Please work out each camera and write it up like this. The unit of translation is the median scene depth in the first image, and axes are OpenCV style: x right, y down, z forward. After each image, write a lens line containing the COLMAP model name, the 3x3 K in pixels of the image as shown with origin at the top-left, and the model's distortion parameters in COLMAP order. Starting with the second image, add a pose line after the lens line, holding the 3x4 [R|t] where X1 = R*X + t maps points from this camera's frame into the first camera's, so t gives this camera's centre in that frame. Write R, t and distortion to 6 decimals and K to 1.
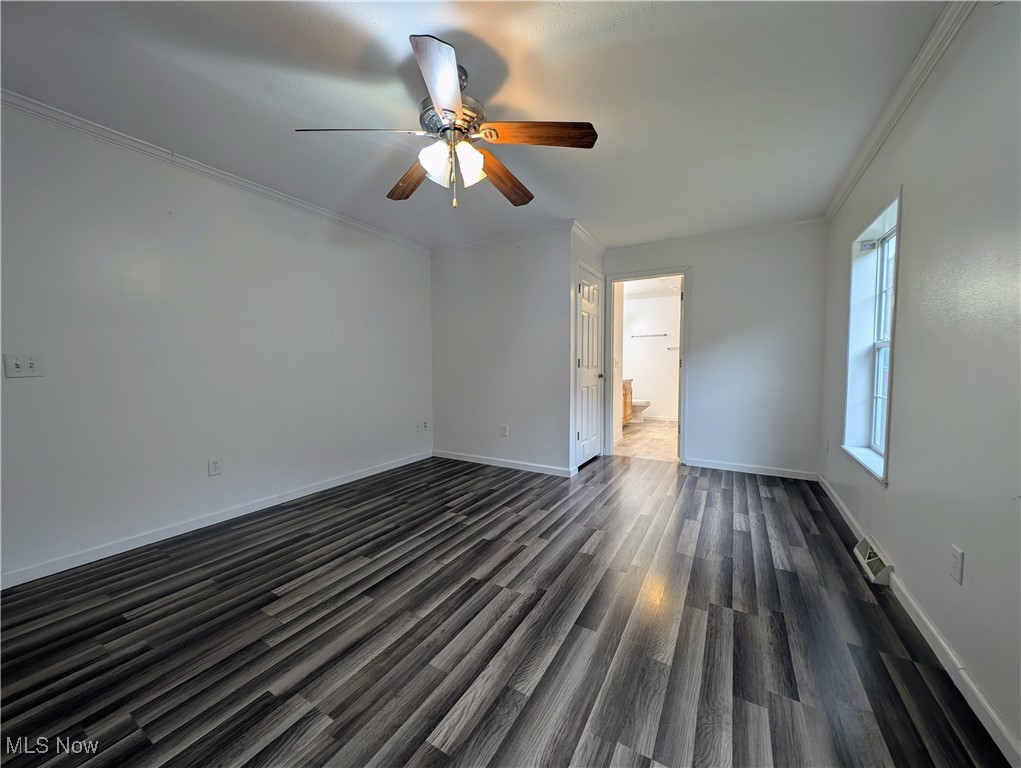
lens RADIAL K [[381.5, 0, 514.7], [0, 381.5, 389.5], [0, 0, 1]] dist [0.003853, -0.002571]
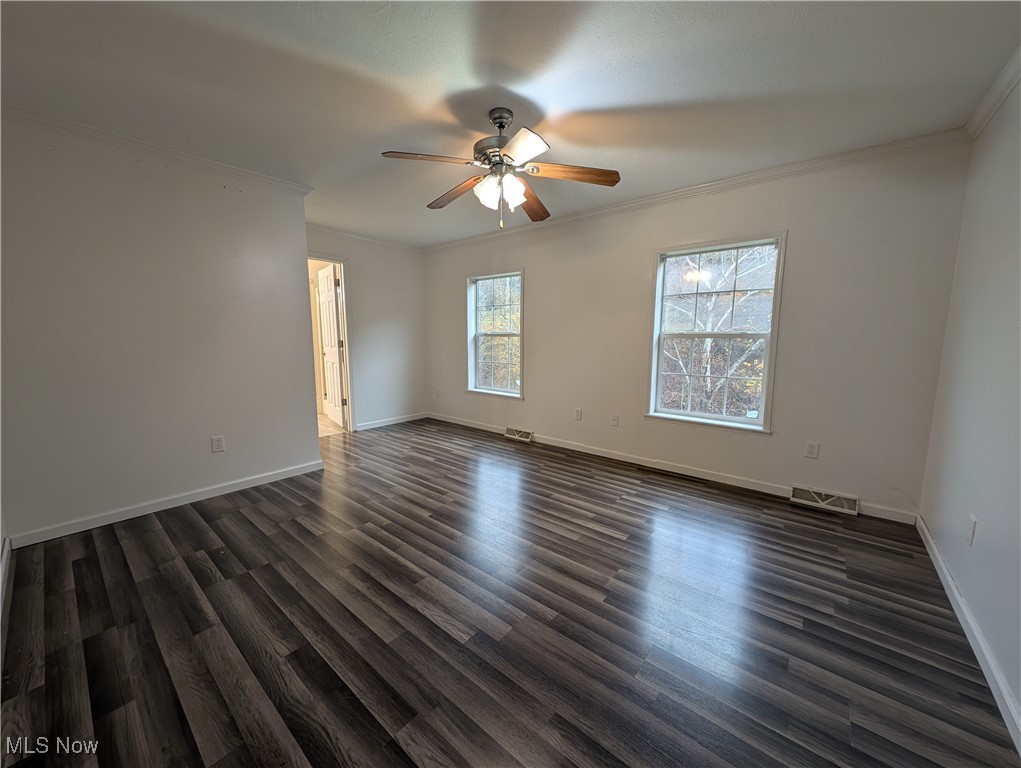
lens RADIAL K [[381.5, 0, 518.7], [0, 381.5, 380.2], [0, 0, 1]] dist [0.003853, -0.002571]
pose [[0.146451, -0.109271, 0.983164, -0.945743], [0.061421, 0.992967, 0.101211, -0.069291], [-0.987309, 0.045565, 0.152133, 0.515195]]
